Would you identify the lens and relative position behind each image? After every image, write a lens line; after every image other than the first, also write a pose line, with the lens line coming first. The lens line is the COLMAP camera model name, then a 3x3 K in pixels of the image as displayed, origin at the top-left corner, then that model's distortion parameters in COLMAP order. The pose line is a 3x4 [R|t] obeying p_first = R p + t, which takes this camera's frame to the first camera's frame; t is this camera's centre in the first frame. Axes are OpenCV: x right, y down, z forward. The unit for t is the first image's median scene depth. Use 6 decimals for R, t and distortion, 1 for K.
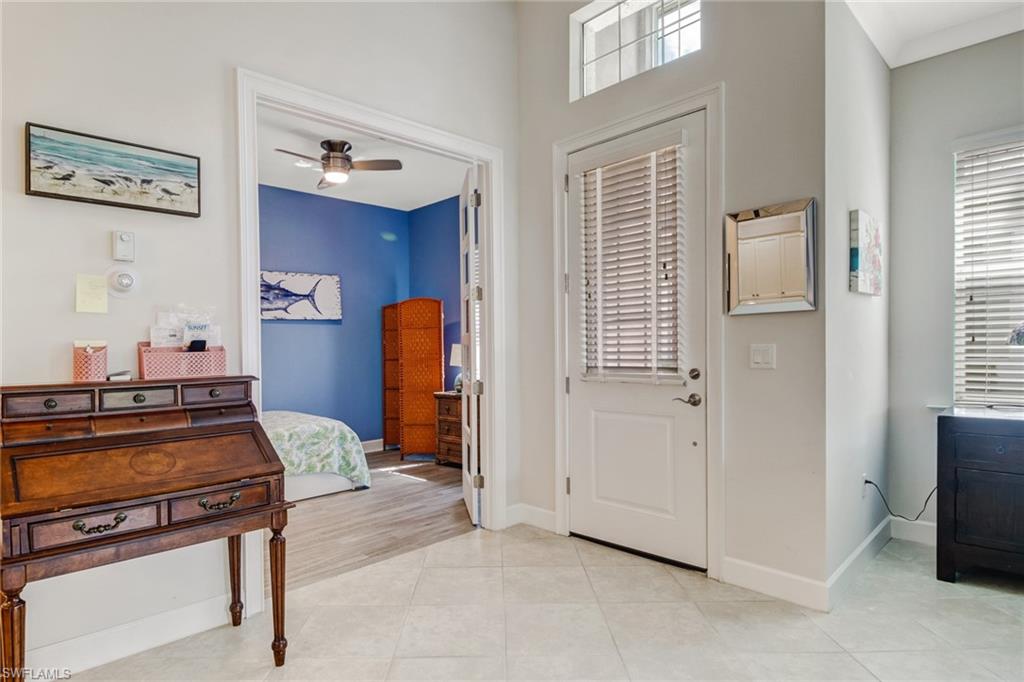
lens RADIAL K [[547.9, 0, 495.7], [0, 547.9, 346.0], [0, 0, 1]] dist [0.023244, -0.038437]
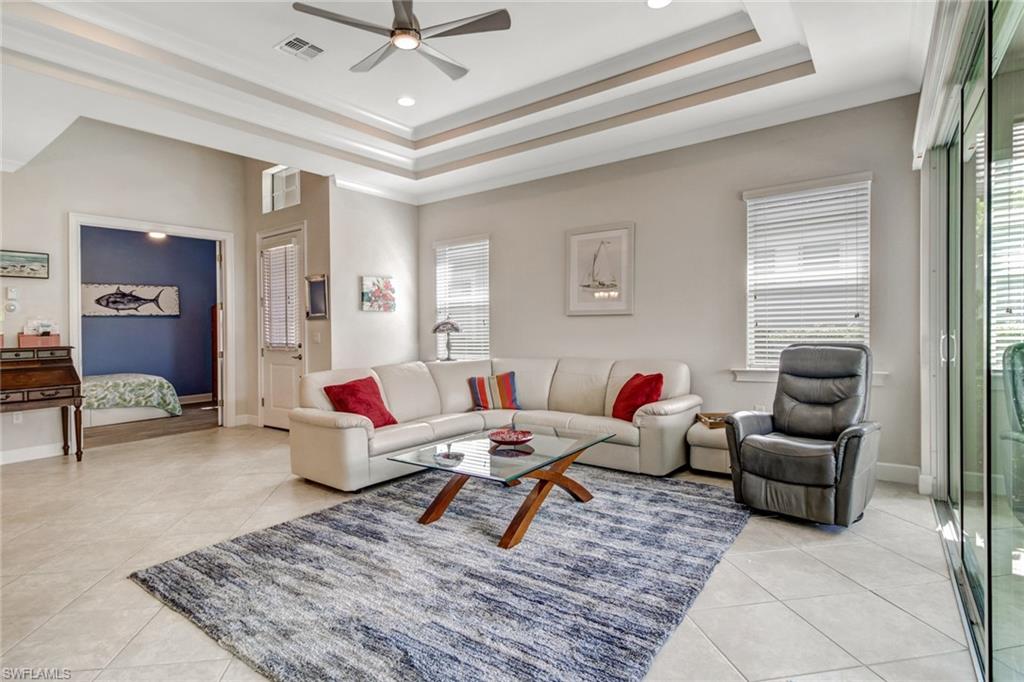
lens RADIAL K [[489.6, 0, 525.6], [0, 489.6, 327.4], [0, 0, 1]] dist [0.002645, -0.019983]
pose [[0.979880, 0.007431, 0.199450, 0.677054], [-0.006037, 0.999953, -0.007599, -0.015542], [-0.199498, 0.006242, 0.979878, -0.915061]]
